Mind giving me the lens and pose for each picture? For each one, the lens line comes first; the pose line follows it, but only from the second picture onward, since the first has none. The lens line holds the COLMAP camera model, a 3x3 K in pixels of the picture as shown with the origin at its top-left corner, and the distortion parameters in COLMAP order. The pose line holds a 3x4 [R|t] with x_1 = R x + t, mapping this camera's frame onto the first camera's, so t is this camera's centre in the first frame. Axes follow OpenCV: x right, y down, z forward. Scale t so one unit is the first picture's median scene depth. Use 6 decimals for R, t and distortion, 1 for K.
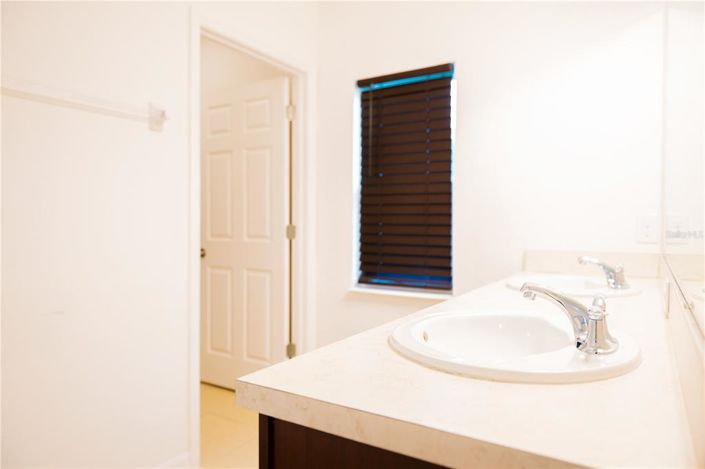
lens RADIAL K [[486.0, 0, 352.5], [0, 486.0, 234.5], [0, 0, 1]] dist [0.003192, 0.000298]
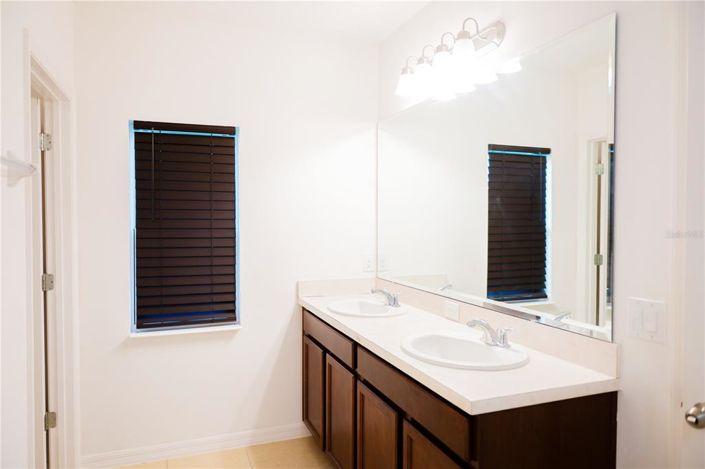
lens RADIAL K [[477.6, 0, 352.5], [0, 477.6, 234.5], [0, 0, 1]] dist [0.003870, -0.000825]
pose [[0.594225, -0.026693, 0.803856, -0.541352], [0.021023, 0.999623, 0.017653, -0.104623], [-0.804024, 0.006409, 0.594562, 0.085562]]
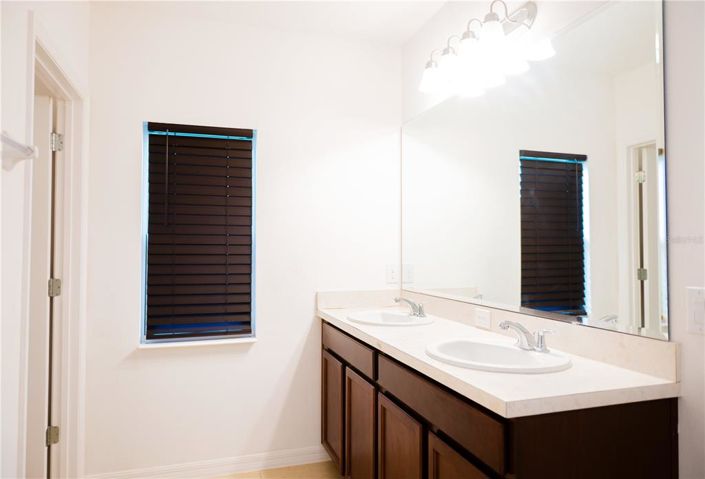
lens RADIAL K [[486.3, 0, 358.9], [0, 486.3, 239.1], [0, 0, 1]] dist [0.003884, 0.000347]
pose [[0.628468, 0.013834, 0.777712, -0.496830], [0.021329, 0.999159, -0.035009, -0.053039], [-0.777543, 0.038590, 0.627645, 0.105917]]
